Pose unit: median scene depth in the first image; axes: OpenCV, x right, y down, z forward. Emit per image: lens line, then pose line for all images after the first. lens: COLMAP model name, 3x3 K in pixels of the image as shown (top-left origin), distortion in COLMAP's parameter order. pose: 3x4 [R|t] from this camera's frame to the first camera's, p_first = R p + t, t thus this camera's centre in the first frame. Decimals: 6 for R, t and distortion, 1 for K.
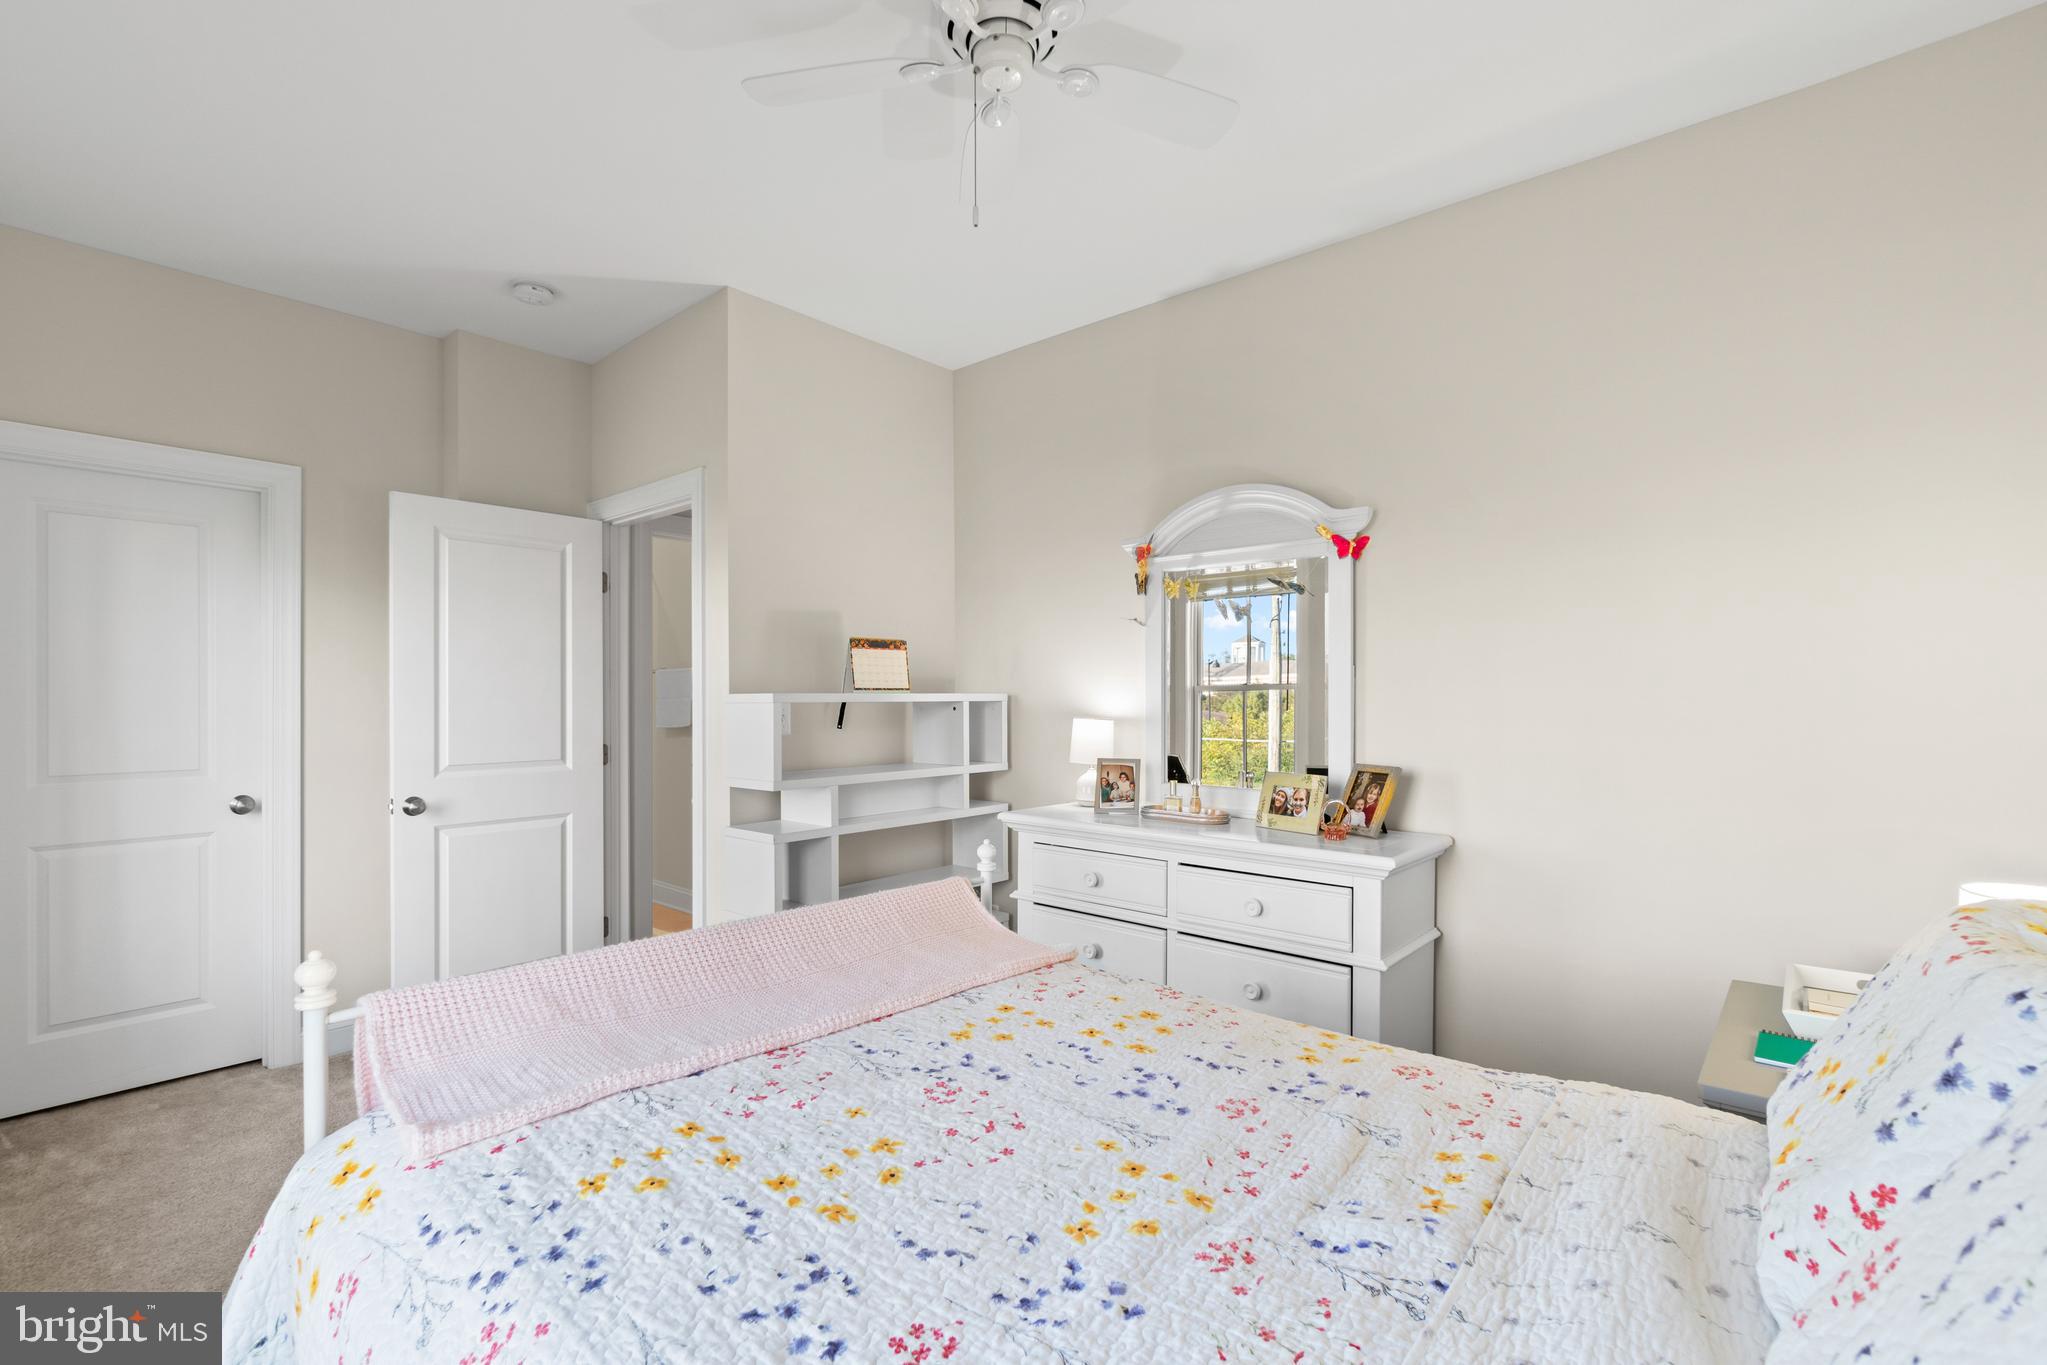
lens RADIAL K [[912.2, 0, 1023.5], [0, 912.2, 682.5], [0, 0, 1]] dist [-0.000280, 0.000015]
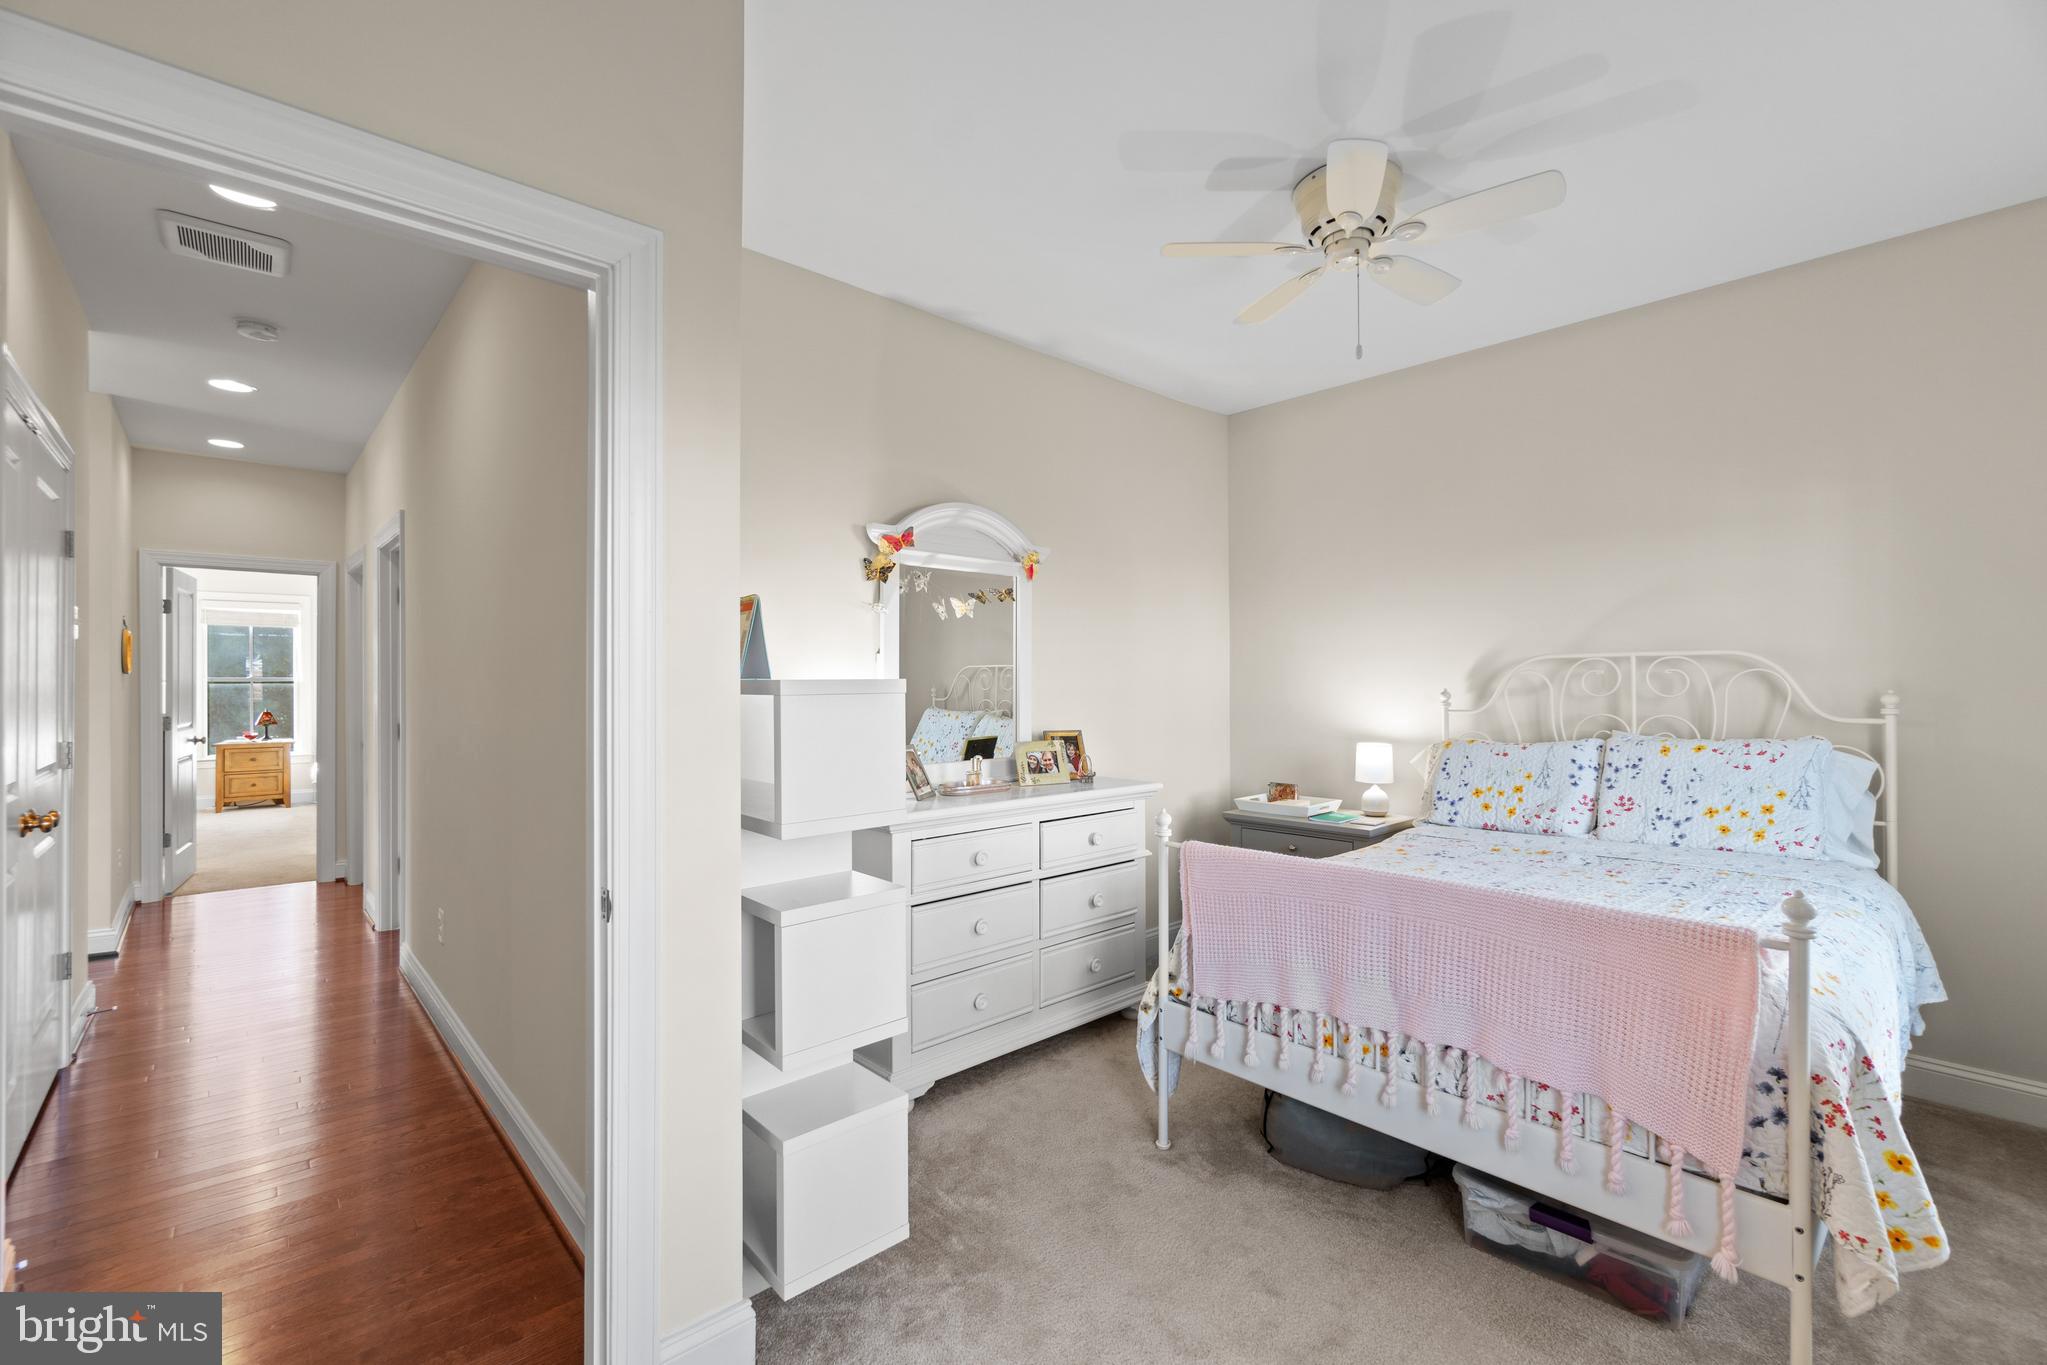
lens RADIAL K [[880.3, 0, 1021.6], [0, 880.3, 674.0], [0, 0, 1]] dist [0.000236, 0.000164]
pose [[0.124881, 0.003188, 0.992167, -0.972644], [-0.010403, 0.999944, -0.001903, 0.004825], [-0.992117, -0.010084, 0.124907, 0.866936]]
